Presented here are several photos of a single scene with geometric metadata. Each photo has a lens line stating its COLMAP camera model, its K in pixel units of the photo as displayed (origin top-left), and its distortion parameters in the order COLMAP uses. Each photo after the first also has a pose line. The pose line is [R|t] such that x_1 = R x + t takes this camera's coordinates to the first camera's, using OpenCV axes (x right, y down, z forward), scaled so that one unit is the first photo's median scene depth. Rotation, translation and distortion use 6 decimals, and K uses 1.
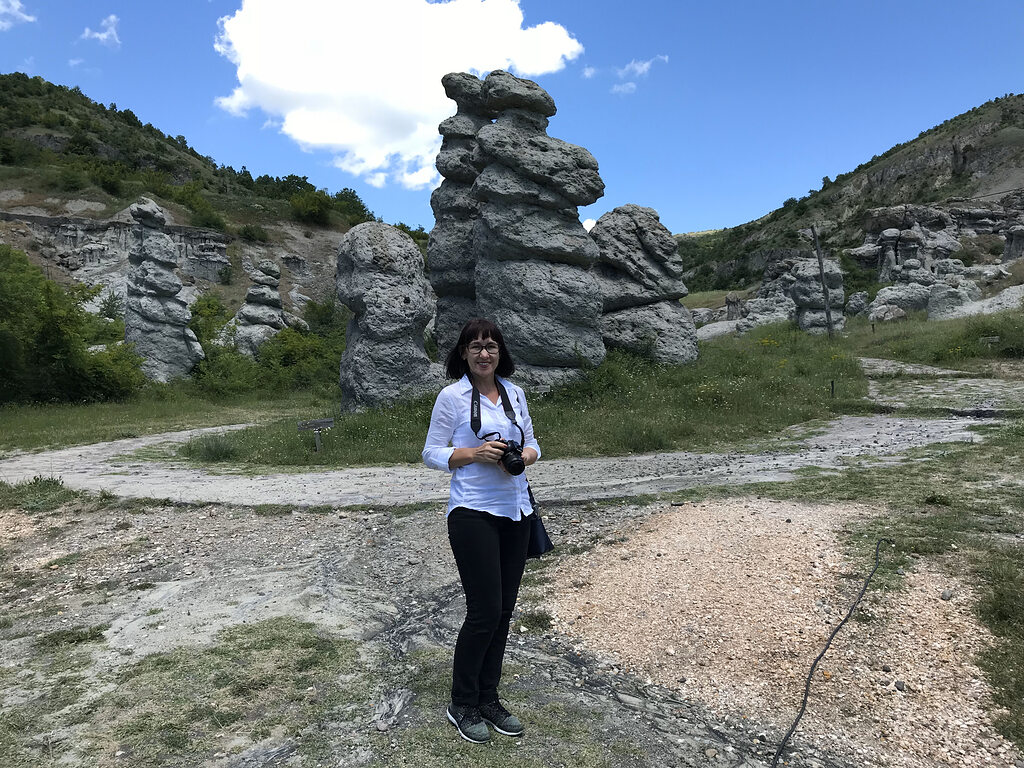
lens RADIAL K [[826.5, 0, 506.1], [0, 826.5, 379.3], [0, 0, 1]] dist [0.011829, 0.009233]
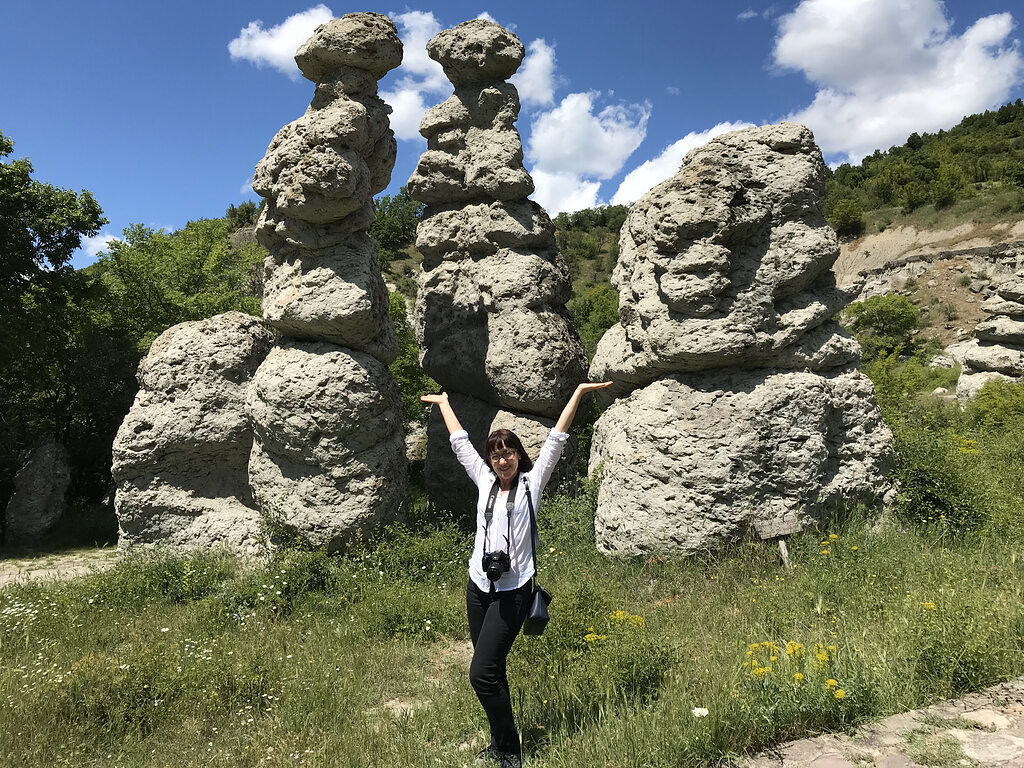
lens RADIAL K [[826.5, 0, 506.1], [0, 826.5, 379.3], [0, 0, 1]] dist [0.011829, 0.009233]
pose [[0.342570, -0.045108, -0.938409, 0.235544], [0.015323, 0.998982, -0.042425, -0.035450], [0.939367, 0.000154, 0.342912, 0.360929]]
